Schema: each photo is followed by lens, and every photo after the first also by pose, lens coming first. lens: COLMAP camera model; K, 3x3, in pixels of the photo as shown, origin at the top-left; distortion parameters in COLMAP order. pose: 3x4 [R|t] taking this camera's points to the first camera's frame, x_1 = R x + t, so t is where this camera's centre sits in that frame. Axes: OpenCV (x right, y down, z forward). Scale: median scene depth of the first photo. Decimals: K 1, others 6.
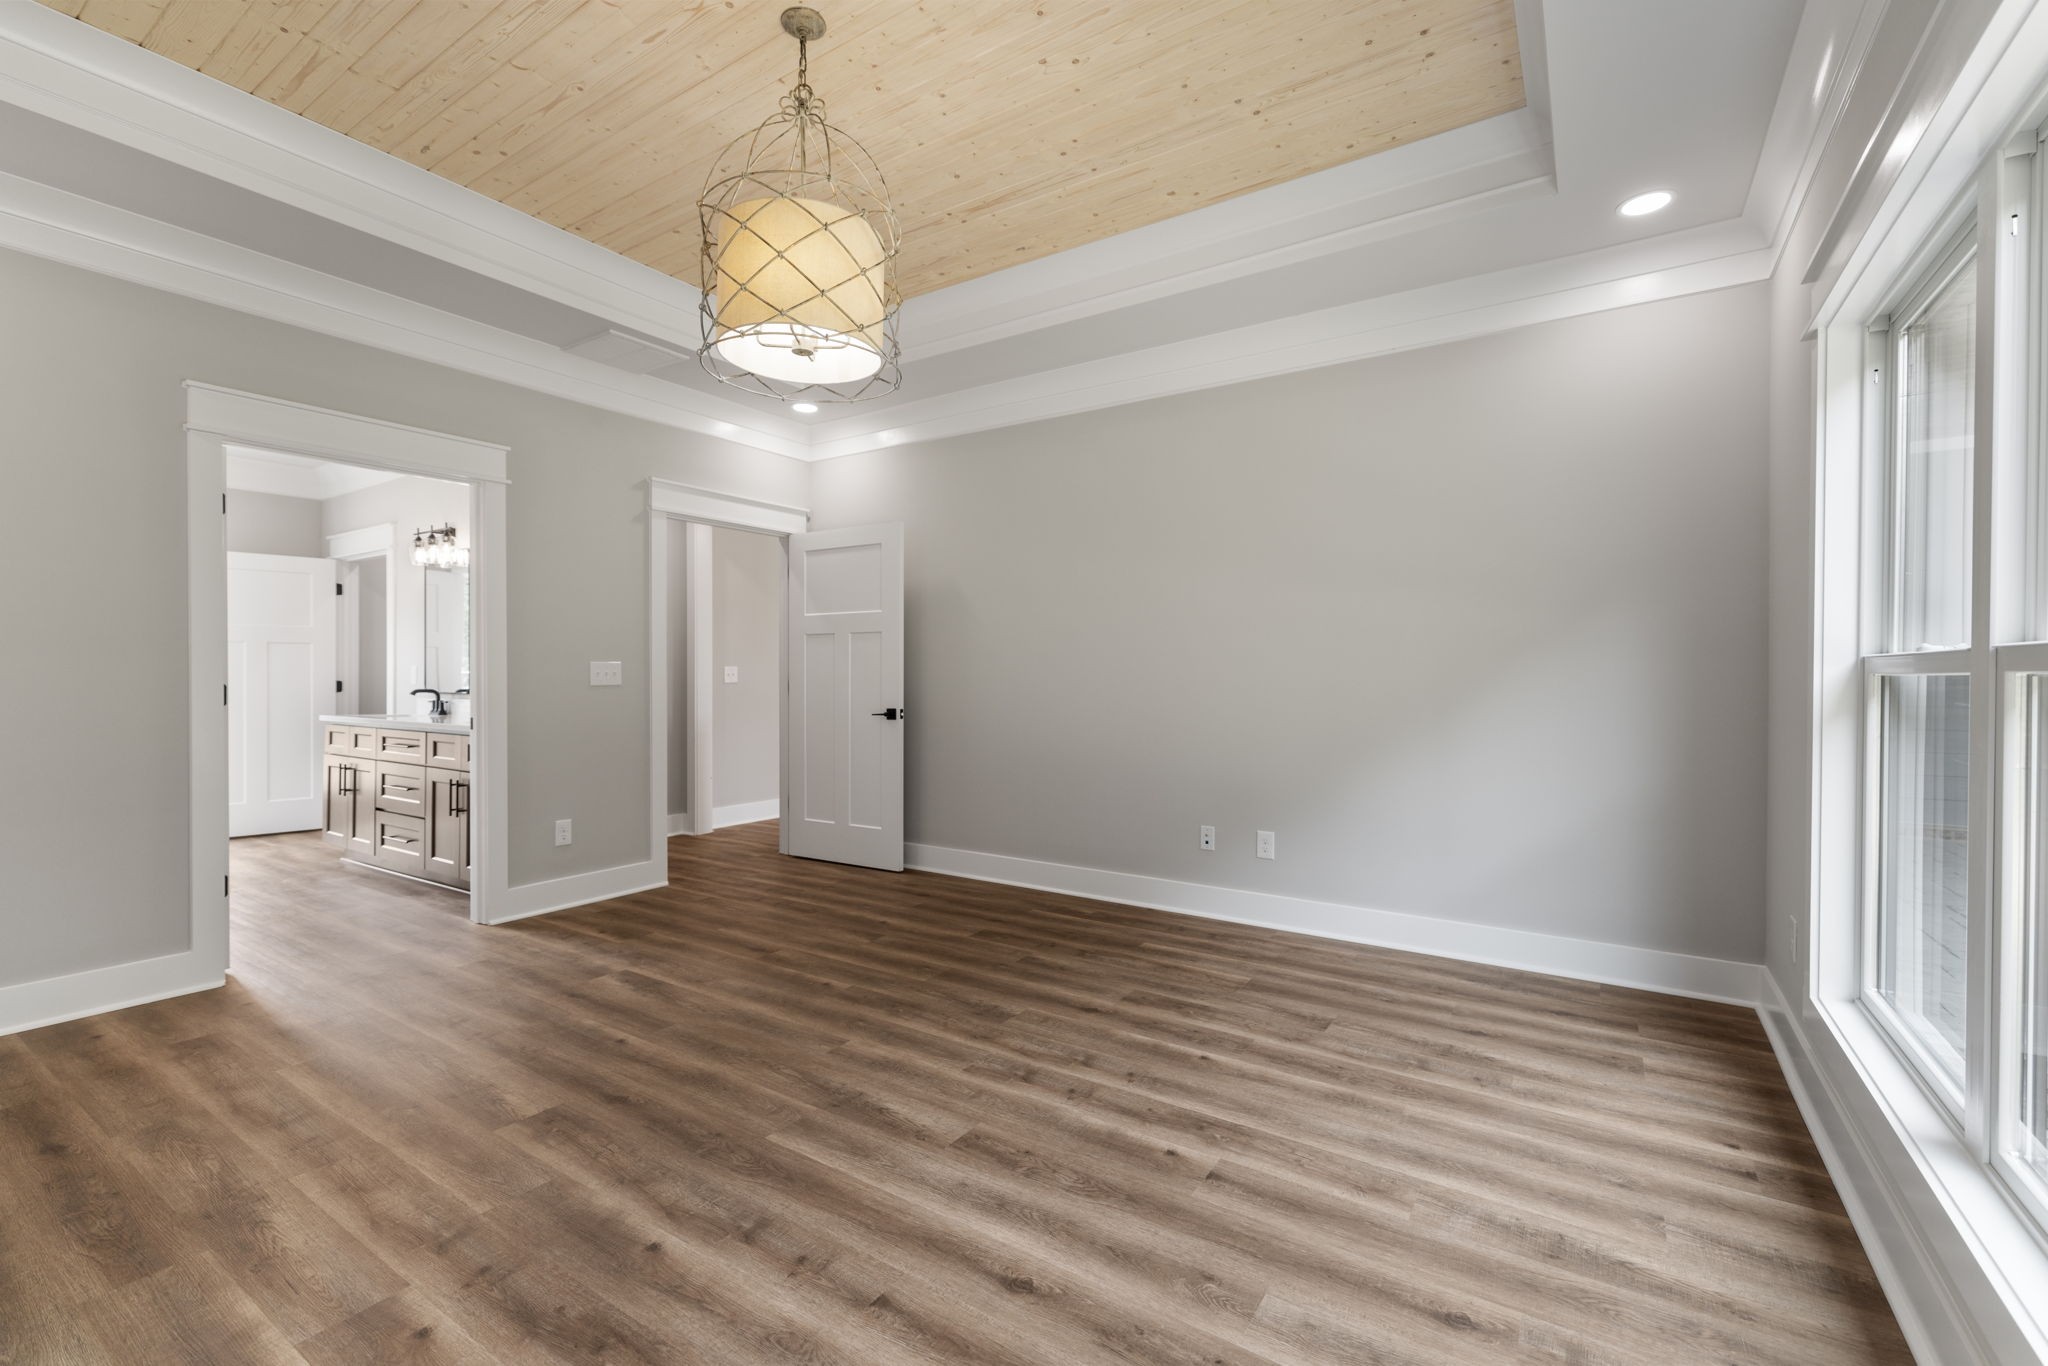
lens RADIAL K [[877.1, 0, 1024.6], [0, 877.1, 681.2], [0, 0, 1]] dist [0.000488, 0.000277]
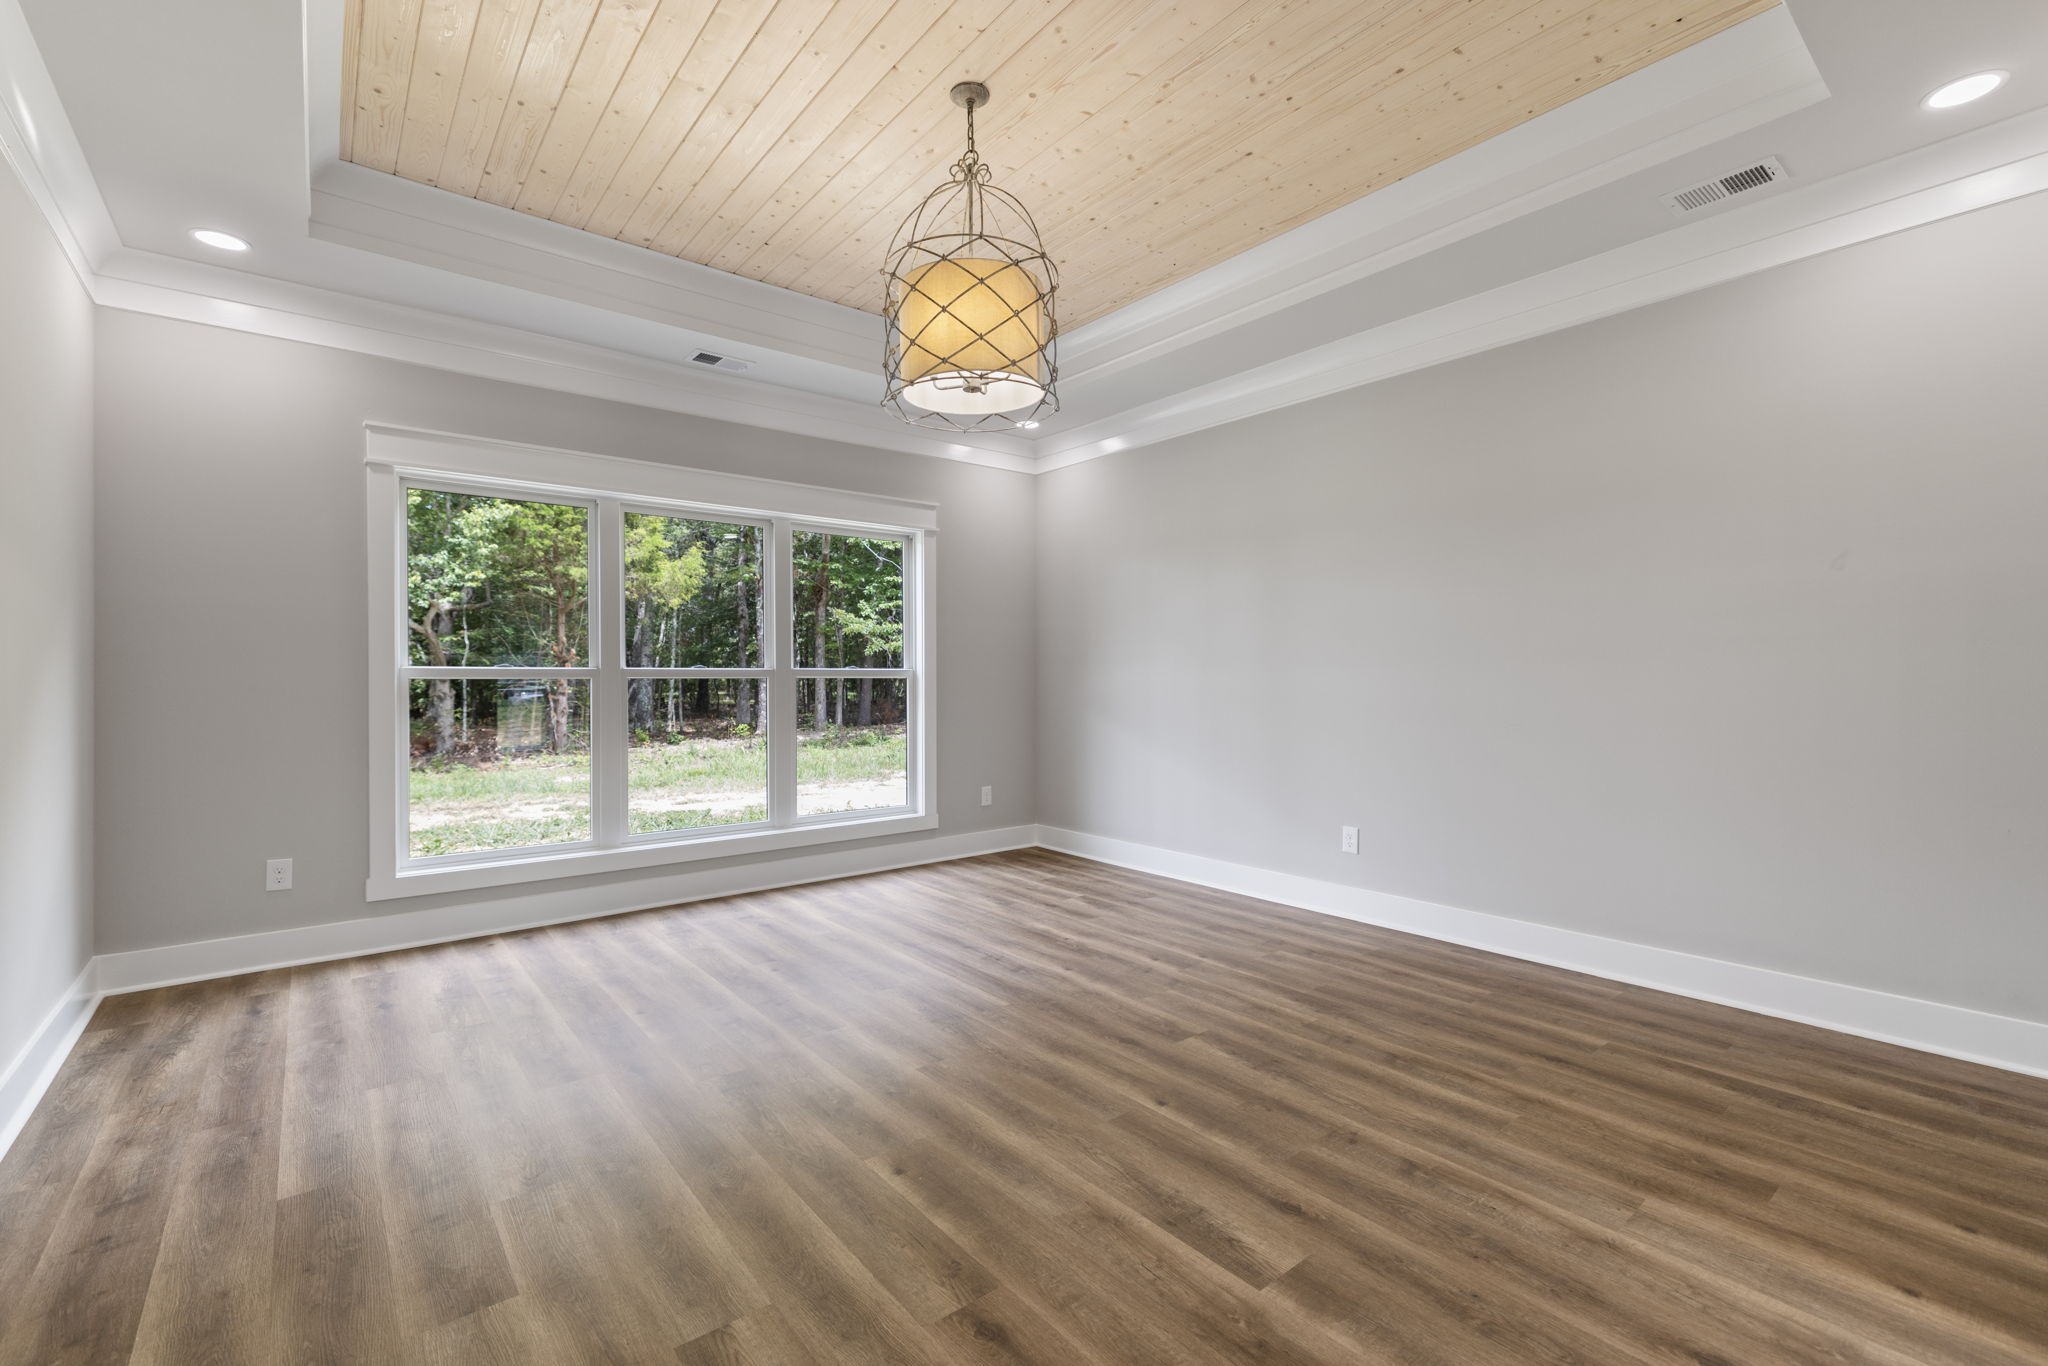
lens RADIAL K [[877.1, 0, 1024.4], [0, 877.1, 681.0], [0, 0, 1]] dist [0.000488, 0.000277]
pose [[-0.952479, -0.000302, 0.304603, -0.664105], [0.002960, 0.999943, 0.010246, -0.013531], [-0.304589, 0.010661, -0.952424, 2.072356]]
